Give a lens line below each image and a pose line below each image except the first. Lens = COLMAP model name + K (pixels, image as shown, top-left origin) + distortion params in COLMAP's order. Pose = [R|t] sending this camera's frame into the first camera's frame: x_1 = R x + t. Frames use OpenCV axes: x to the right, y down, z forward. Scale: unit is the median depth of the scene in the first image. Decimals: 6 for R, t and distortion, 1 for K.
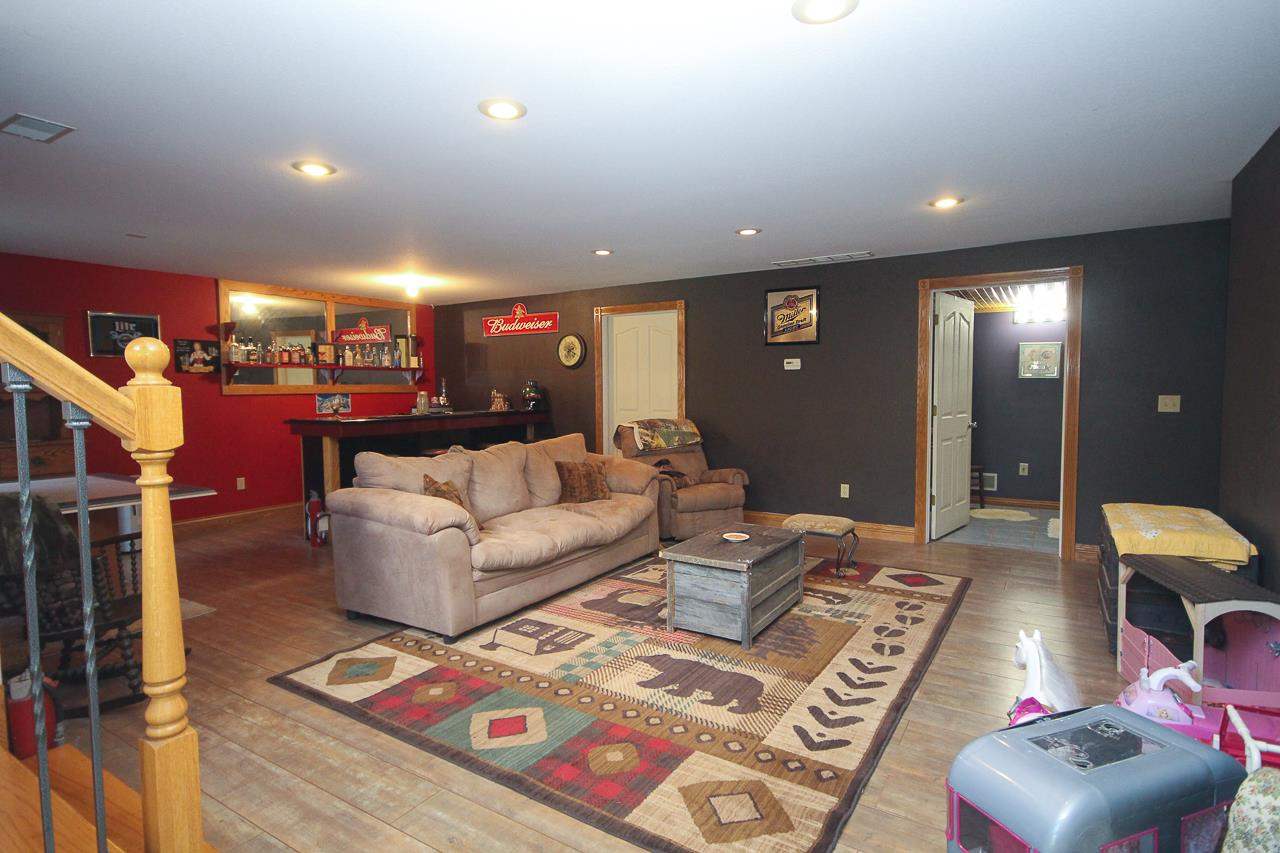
lens RADIAL K [[658.4, 0, 639.9], [0, 658.4, 427.1], [0, 0, 1]] dist [0.001874, 0.000226]
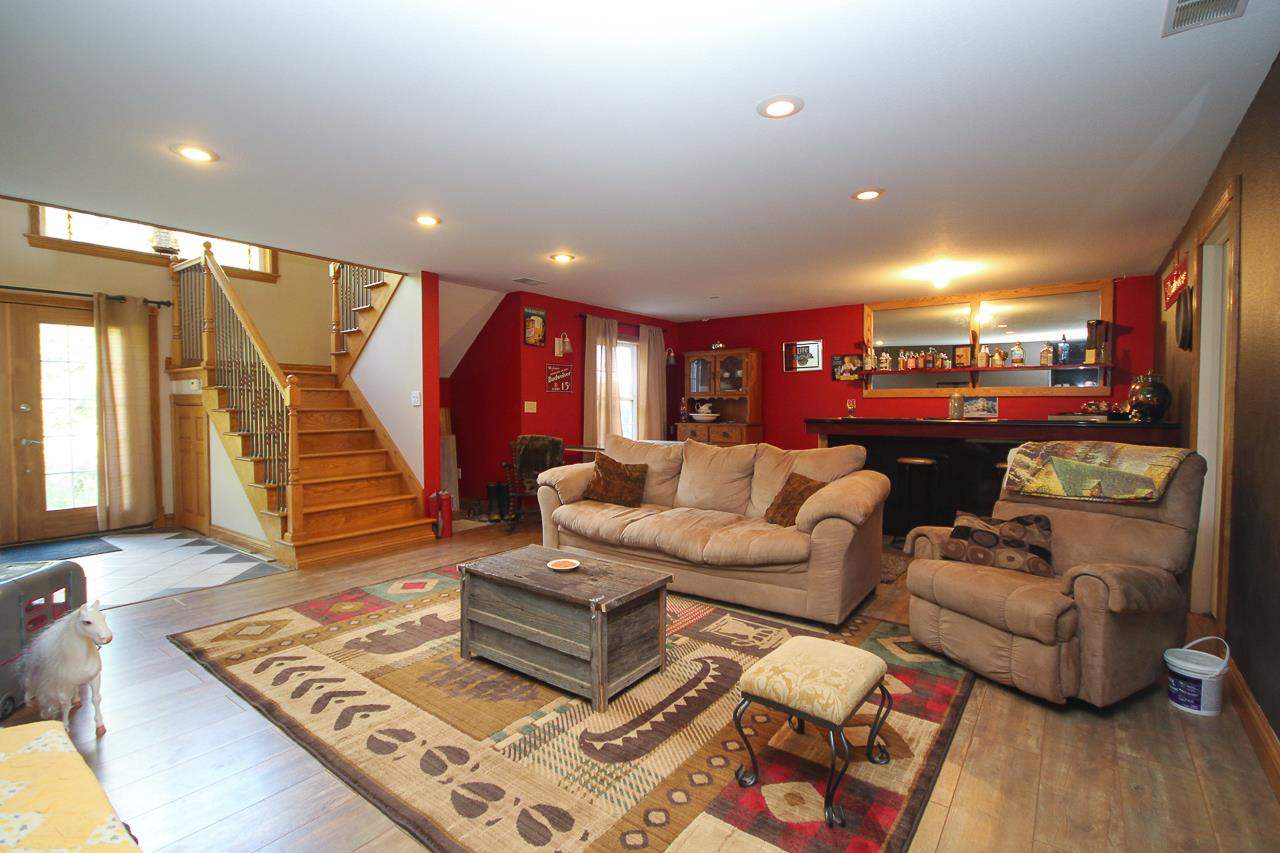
lens RADIAL K [[595.7, 0, 637.7], [0, 595.7, 427.7], [0, 0, 1]] dist [-0.002847, -0.000313]
pose [[-0.080197, 0.046235, -0.995706, 0.975531], [-0.058066, 0.997011, 0.050972, -0.048081], [0.995086, 0.061904, -0.077273, 1.290495]]
